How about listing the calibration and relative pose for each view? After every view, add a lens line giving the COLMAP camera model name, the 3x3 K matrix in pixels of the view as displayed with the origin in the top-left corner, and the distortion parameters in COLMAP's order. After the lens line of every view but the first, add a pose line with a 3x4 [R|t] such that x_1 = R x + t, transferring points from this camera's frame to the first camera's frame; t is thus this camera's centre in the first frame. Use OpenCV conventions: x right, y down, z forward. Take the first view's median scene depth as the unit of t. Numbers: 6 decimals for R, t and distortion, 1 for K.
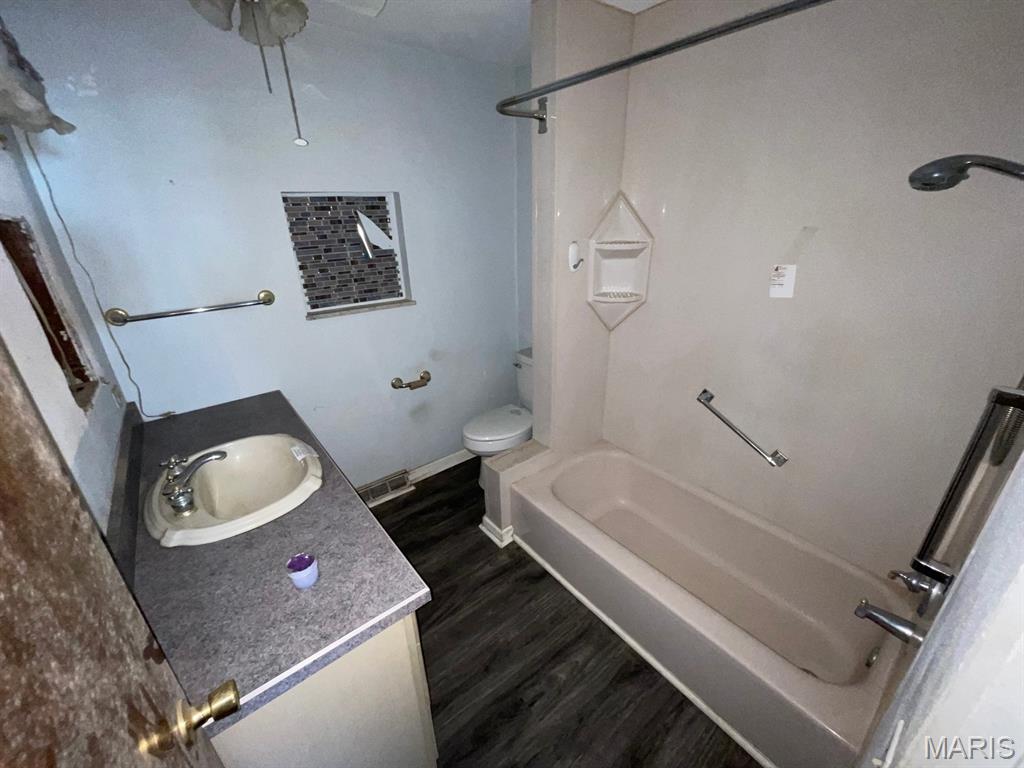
lens RADIAL K [[411.2, 0, 510.4], [0, 411.2, 388.9], [0, 0, 1]] dist [-0.007701, 0.003581]
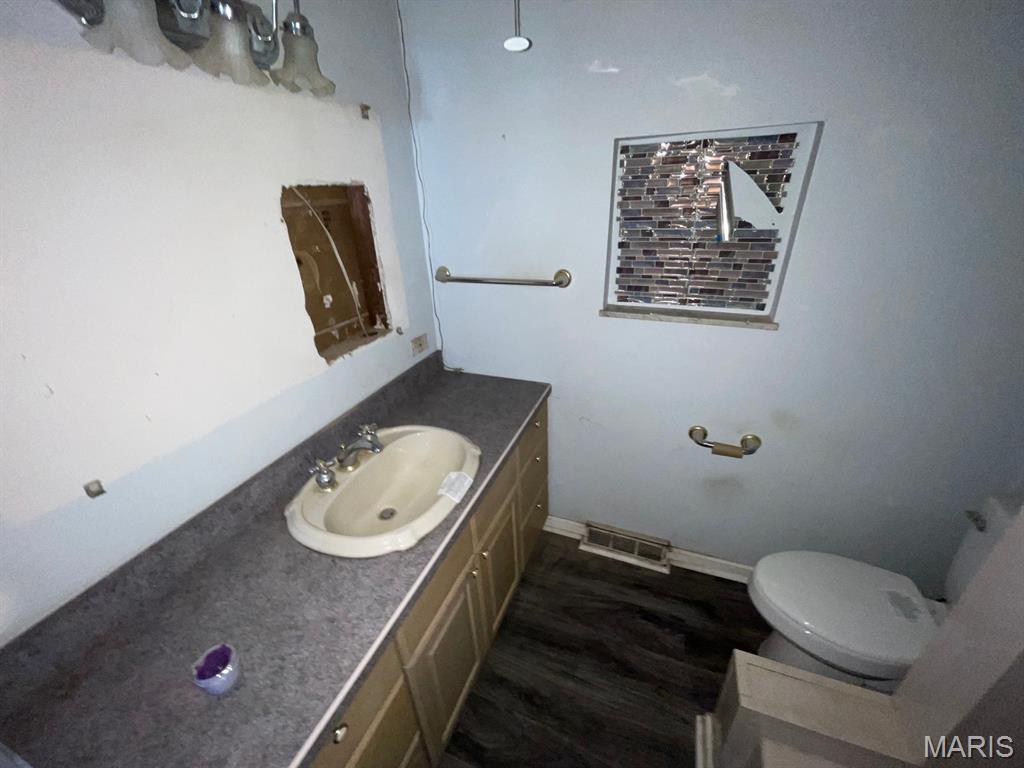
lens RADIAL K [[411.2, 0, 510.4], [0, 411.2, 388.9], [0, 0, 1]] dist [-0.007701, 0.003581]
pose [[0.495027, 0.394197, -0.774311, 0.065443], [-0.314366, 0.912045, 0.263338, -0.176191], [0.810014, 0.113057, 0.575409, 0.404238]]
